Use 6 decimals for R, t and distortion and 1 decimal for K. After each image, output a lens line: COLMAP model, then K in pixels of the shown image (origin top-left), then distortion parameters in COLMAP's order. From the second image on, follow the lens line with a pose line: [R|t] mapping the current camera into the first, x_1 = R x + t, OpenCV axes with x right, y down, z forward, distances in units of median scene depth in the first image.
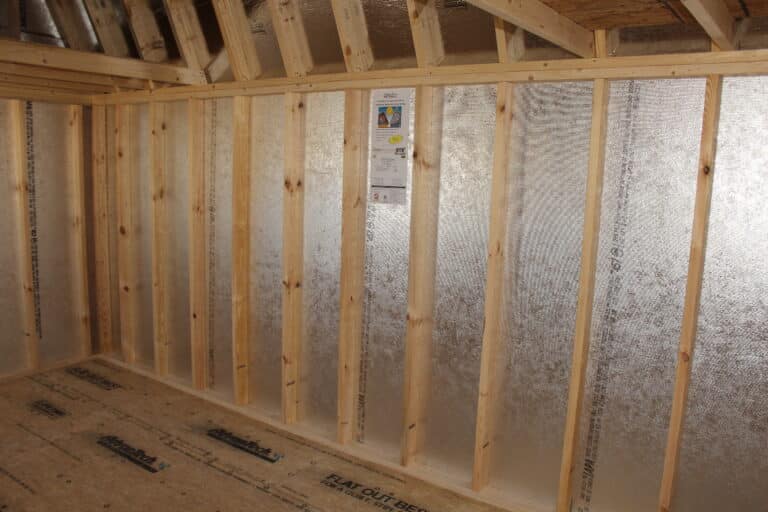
lens RADIAL K [[646.2, 0, 382.5], [0, 646.2, 256.9], [0, 0, 1]] dist [-0.151246, 0.136767]
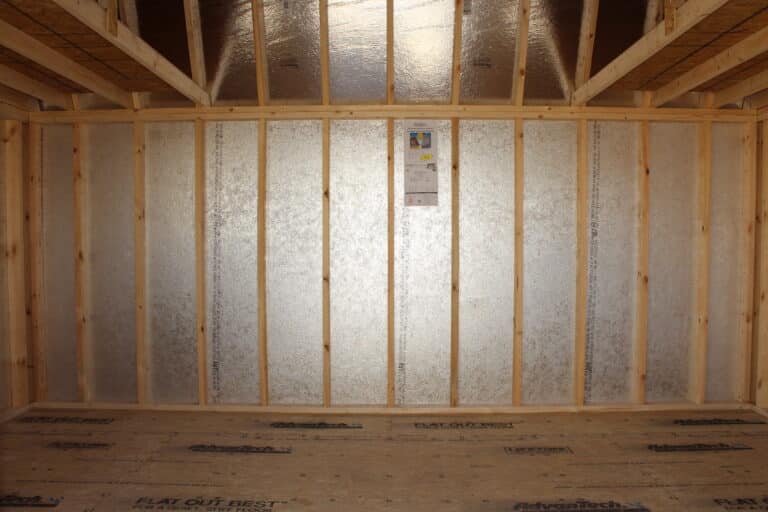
lens RADIAL K [[646.2, 0, 382.5], [0, 646.2, 257.2], [0, 0, 1]] dist [-0.151246, 0.136767]
pose [[0.814306, -0.045899, 0.578619, -0.823008], [0.111387, 0.990698, -0.078170, 0.114890], [-0.569649, 0.128105, 0.811843, -0.004475]]
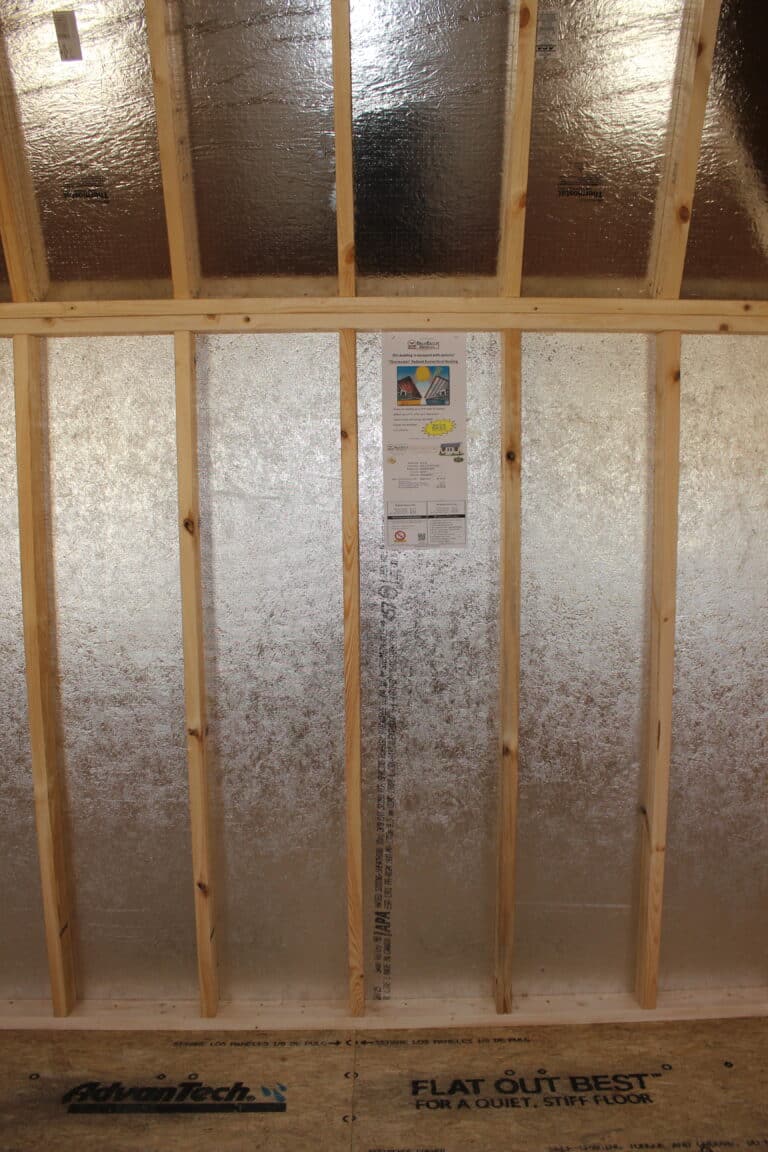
lens RADIAL K [[969.2, 0, 389.0], [0, 969.2, 568.8], [0, 0, 1]] dist [-0.151246, 0.136767]
pose [[0.796014, -0.109050, 0.595373, -0.496924], [0.119607, 0.992580, 0.021890, -0.087294], [-0.593343, 0.053786, 0.803151, 0.379051]]
